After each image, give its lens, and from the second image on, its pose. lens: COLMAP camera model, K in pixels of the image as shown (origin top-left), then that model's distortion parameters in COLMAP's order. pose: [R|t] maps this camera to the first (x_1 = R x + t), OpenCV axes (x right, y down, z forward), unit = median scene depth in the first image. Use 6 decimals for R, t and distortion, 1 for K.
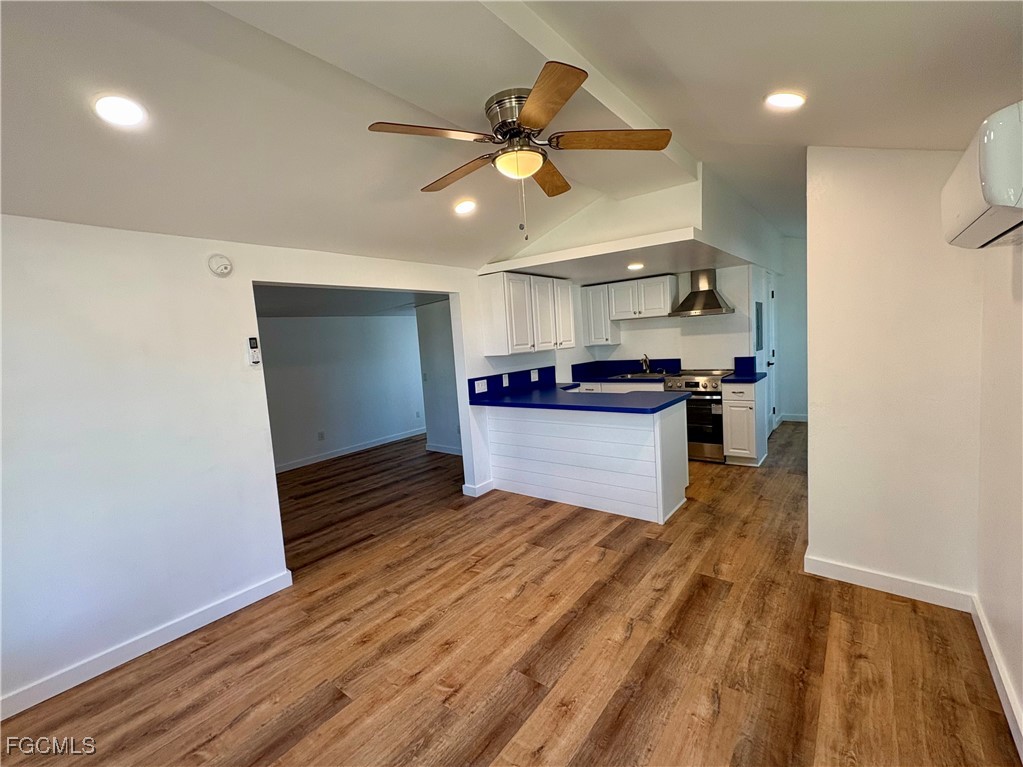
lens RADIAL K [[437.7, 0, 513.8], [0, 437.7, 381.2], [0, 0, 1]] dist [0.005153, 0.000276]
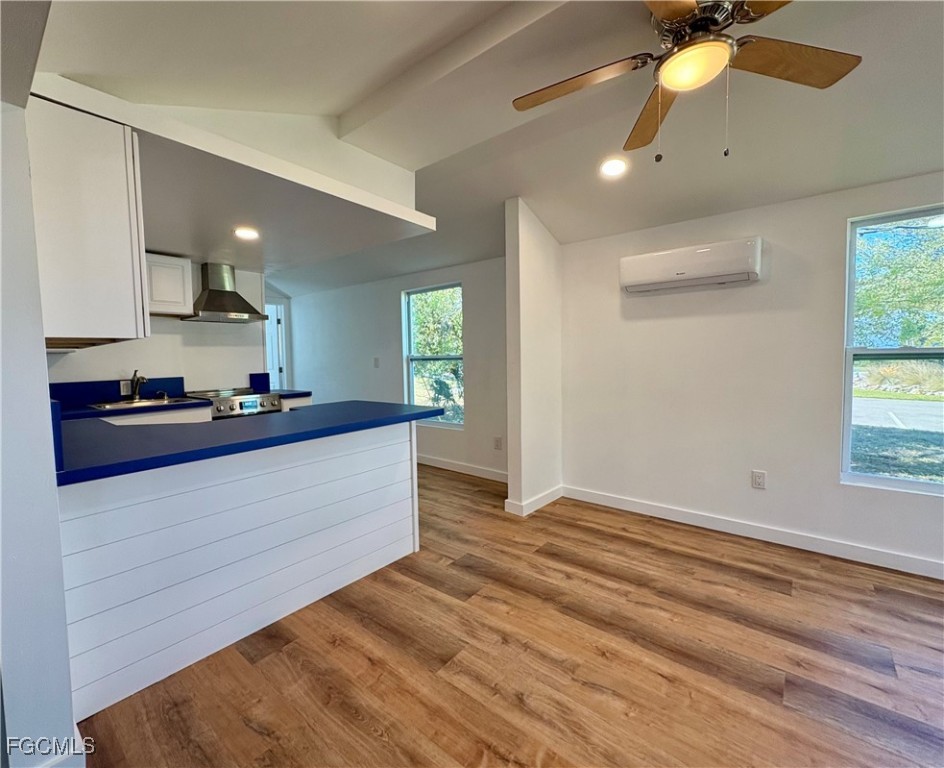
lens RADIAL K [[422.7, 0, 428.2], [0, 422.7, 376.7], [0, 0, 1]] dist [0.004848, -0.000545]
pose [[0.073323, 0.016437, 0.997173, -0.360023], [0.108883, 0.993755, -0.024387, 0.012247], [-0.991347, 0.110363, 0.071076, 0.670397]]
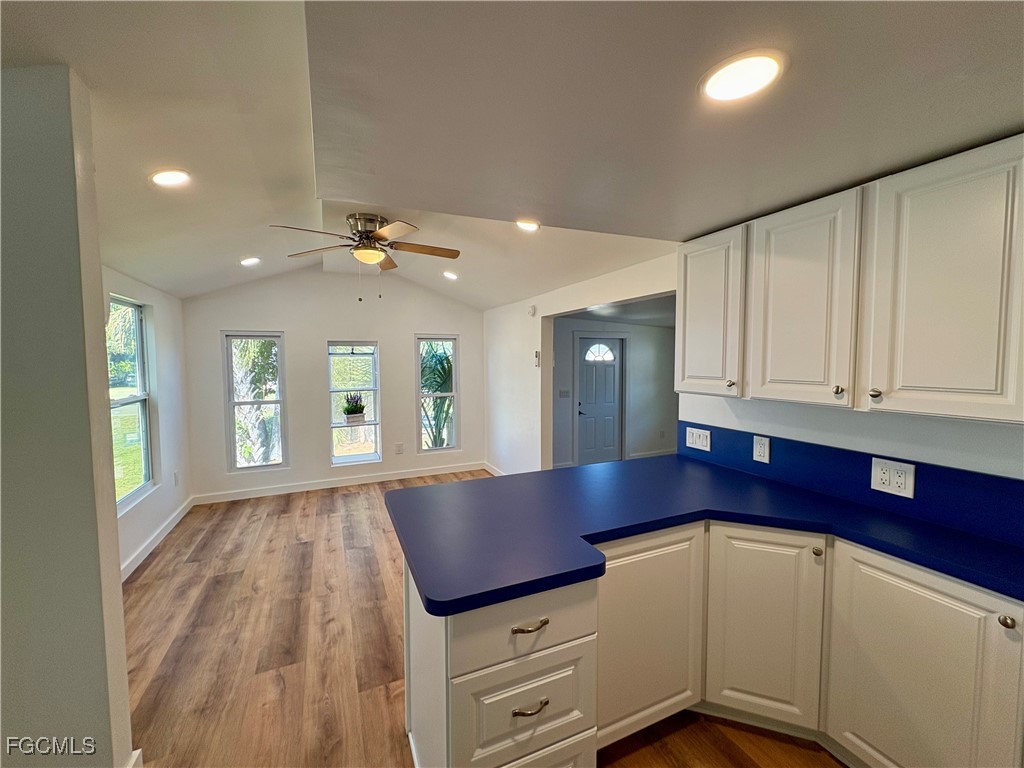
lens RADIAL K [[406.4, 0, 512.5], [0, 406.4, 382.0], [0, 0, 1]] dist [0.001954, 0.000132]
pose [[-0.454706, 0.119416, -0.882599, 0.509310], [-0.047290, 0.986336, 0.157815, -0.137111], [0.889385, 0.113498, -0.442846, 0.975373]]
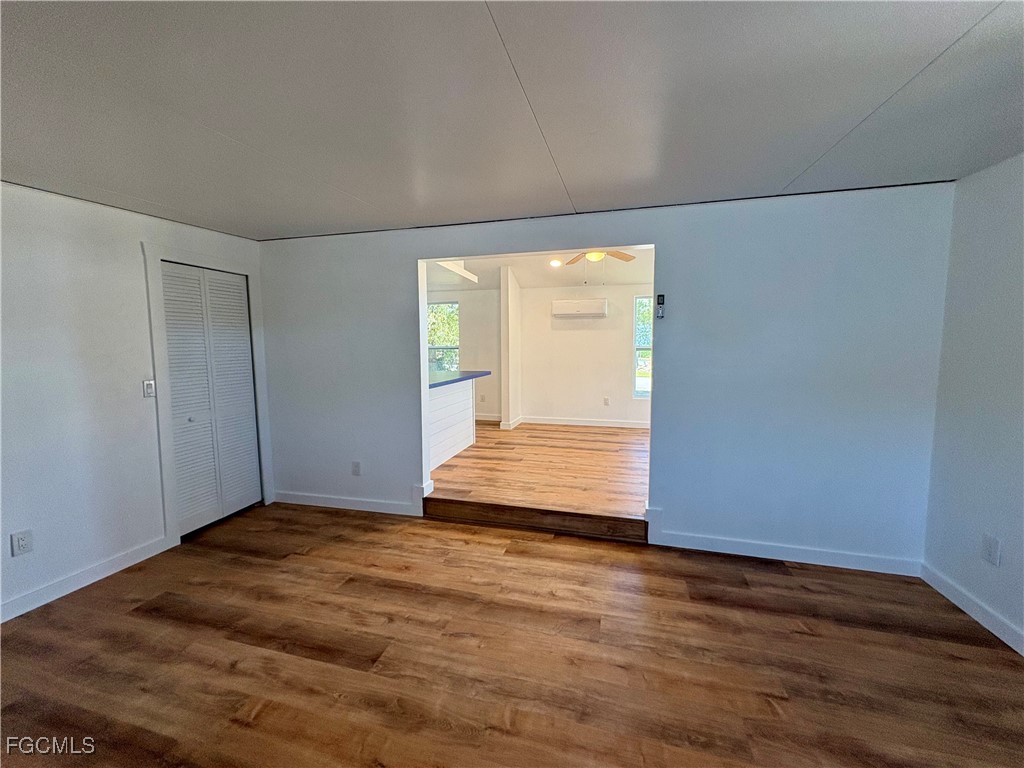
lens RADIAL K [[406.4, 0, 506.8], [0, 406.4, 377.0], [0, 0, 1]] dist [0.001954, 0.000132]
pose [[-0.383528, -0.003222, 0.923524, -0.883248], [0.115182, 0.992019, 0.051294, 0.004239], [-0.916318, 0.126047, -0.380096, 1.100738]]
